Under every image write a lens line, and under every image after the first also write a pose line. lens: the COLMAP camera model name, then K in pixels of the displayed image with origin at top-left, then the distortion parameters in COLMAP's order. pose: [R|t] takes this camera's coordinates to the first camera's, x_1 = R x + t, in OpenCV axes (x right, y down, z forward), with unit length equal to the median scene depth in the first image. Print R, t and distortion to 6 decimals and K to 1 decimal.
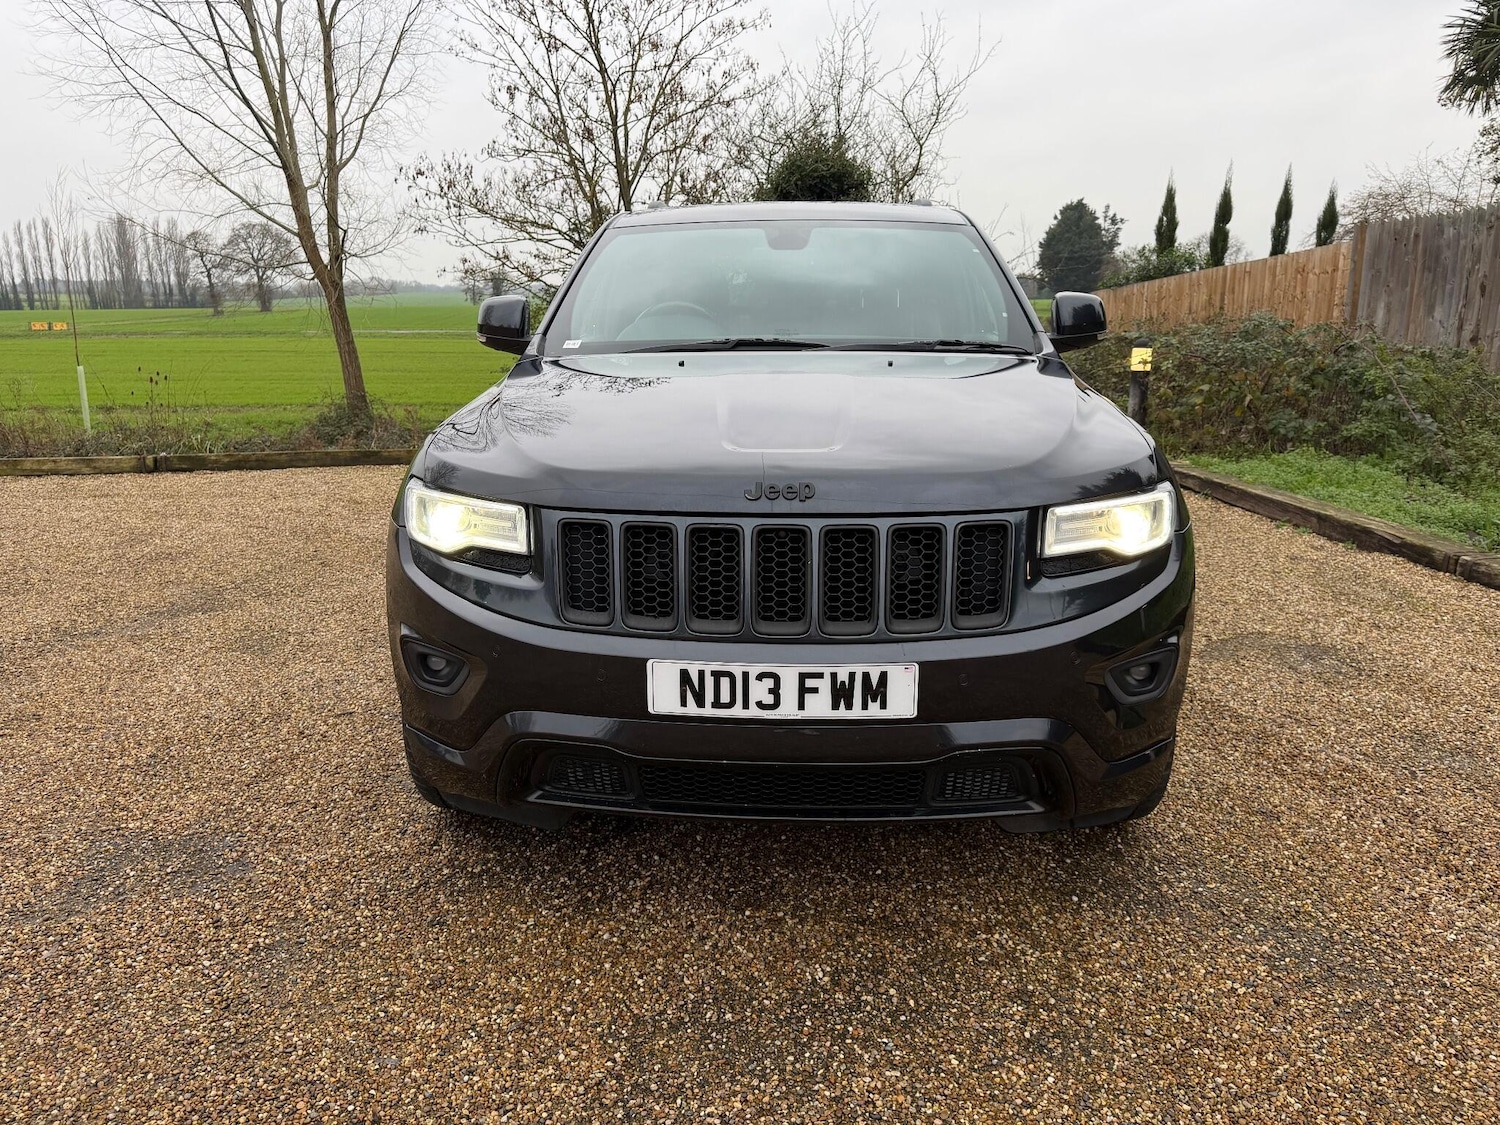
lens RADIAL K [[1068.2, 0, 752.6], [0, 1068.2, 579.1], [0, 0, 1]] dist [0.003466, -0.002135]
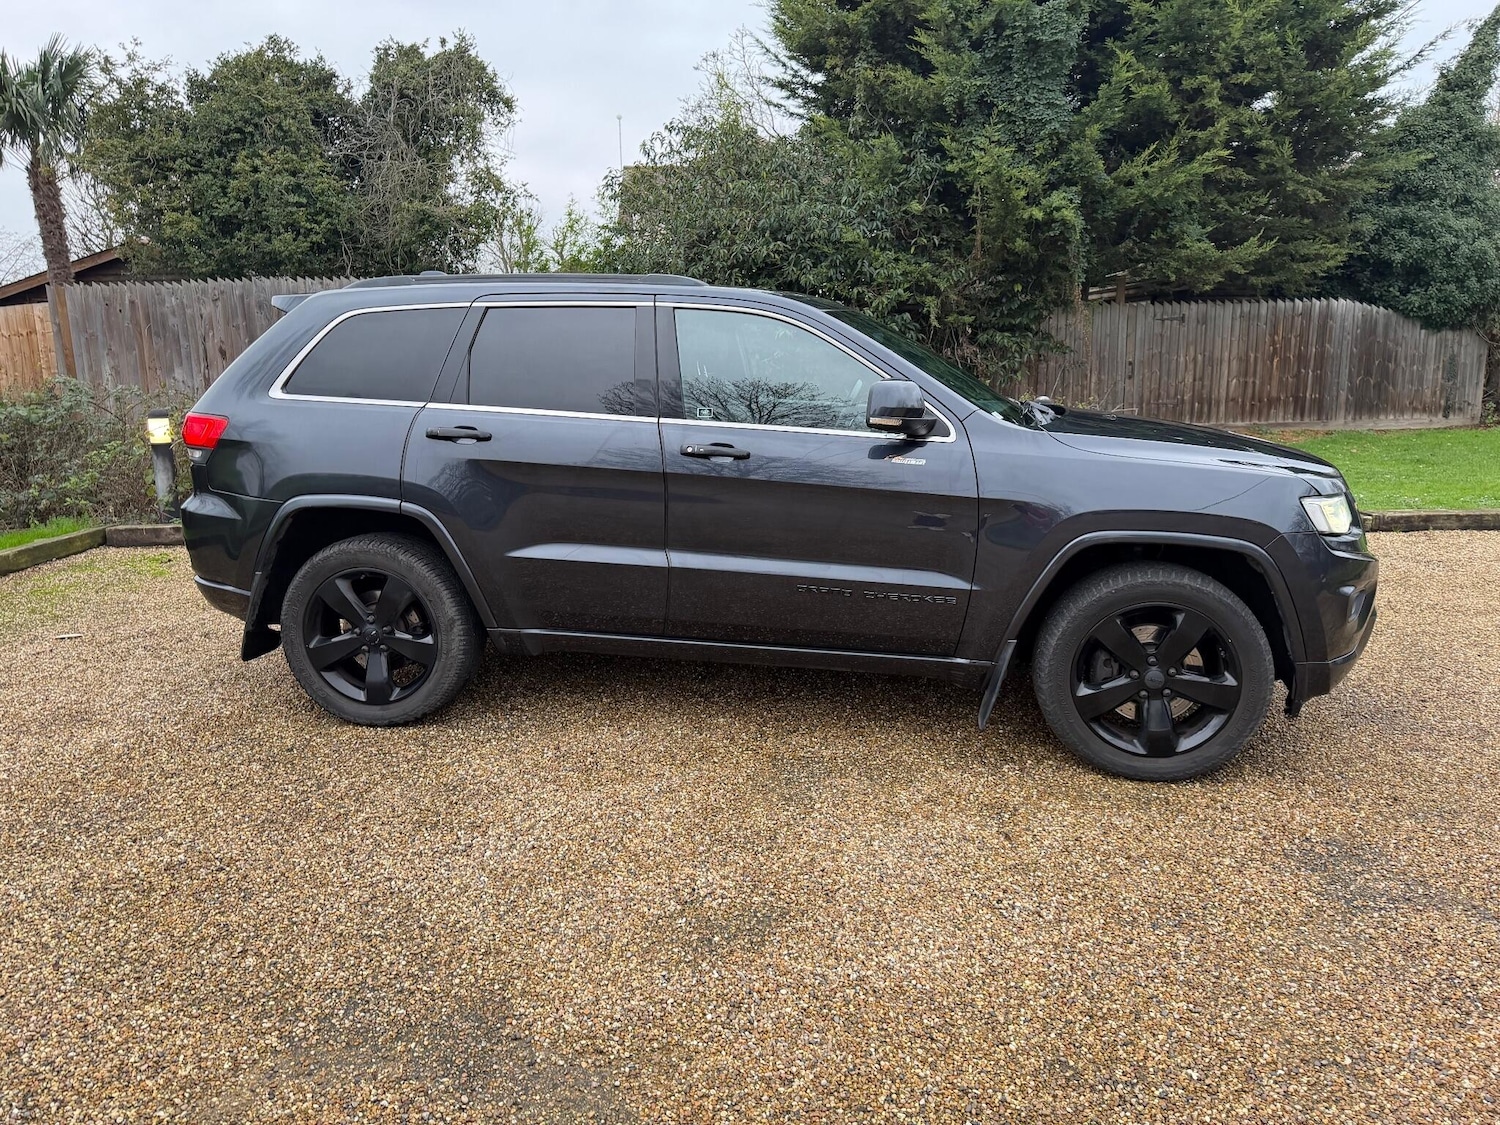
lens RADIAL K [[1076.5, 0, 741.6], [0, 1076.5, 553.9], [0, 0, 1]] dist [0.036011, -0.042373]
pose [[0.123542, -0.184797, 0.974981, -2.126323], [0.257013, 0.954941, 0.148432, -0.501261], [-0.958479, 0.232245, 0.165470, 1.717376]]
